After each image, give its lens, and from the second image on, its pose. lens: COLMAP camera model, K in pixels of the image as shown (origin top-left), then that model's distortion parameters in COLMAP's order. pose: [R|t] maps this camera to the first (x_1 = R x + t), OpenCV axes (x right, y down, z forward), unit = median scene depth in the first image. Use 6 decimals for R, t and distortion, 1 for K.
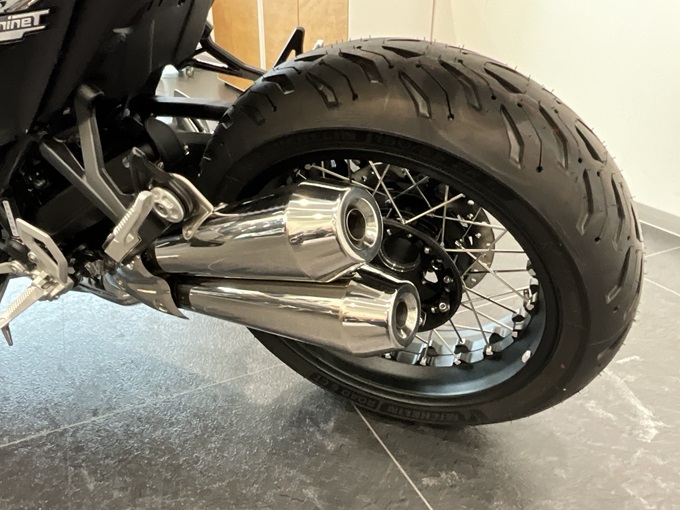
lens RADIAL K [[501.3, 0, 339.6], [0, 501.3, 254.2], [0, 0, 1]] dist [-0.005454, -0.017989]
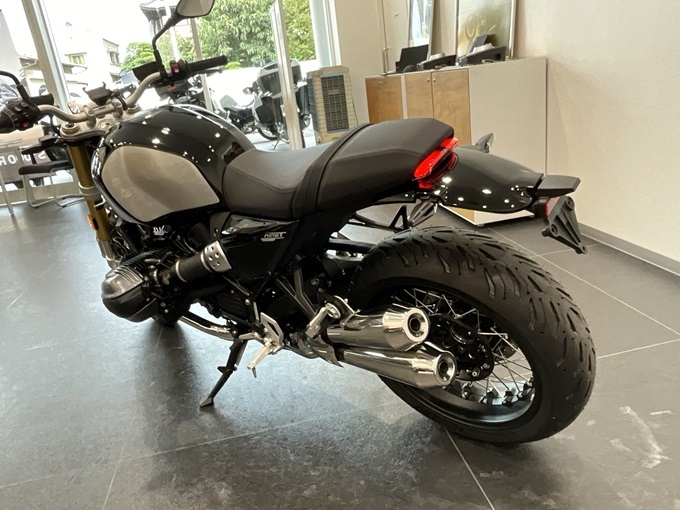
lens RADIAL K [[501.3, 0, 339.7], [0, 501.3, 254.0], [0, 0, 1]] dist [-0.005454, -0.017989]
pose [[0.950306, -0.028781, -0.309983, 0.262450], [-0.006115, 0.993800, -0.111017, -0.078225], [0.311257, 0.107395, 0.944238, -0.773464]]
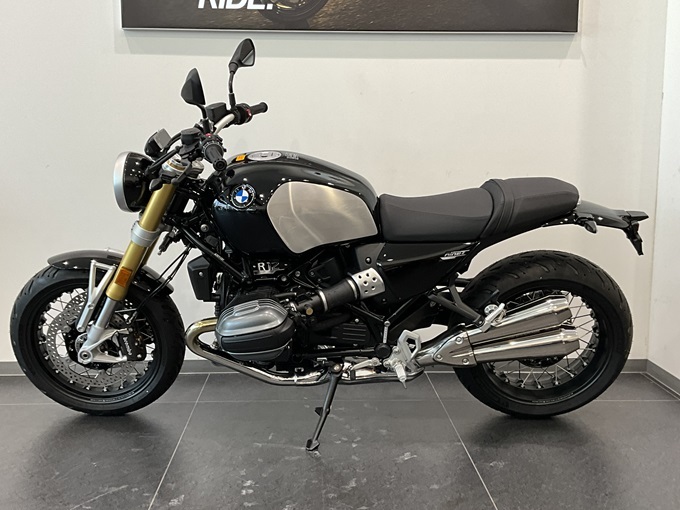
lens RADIAL K [[769.0, 0, 339.5], [0, 769.0, 255.0], [0, 0, 1]] dist [0.010203, 0.000000]
pose [[0.915314, -0.062967, 0.397789, -2.184814], [0.186431, 0.941752, -0.279905, 0.510159], [-0.356994, 0.330361, 0.873737, -1.995685]]
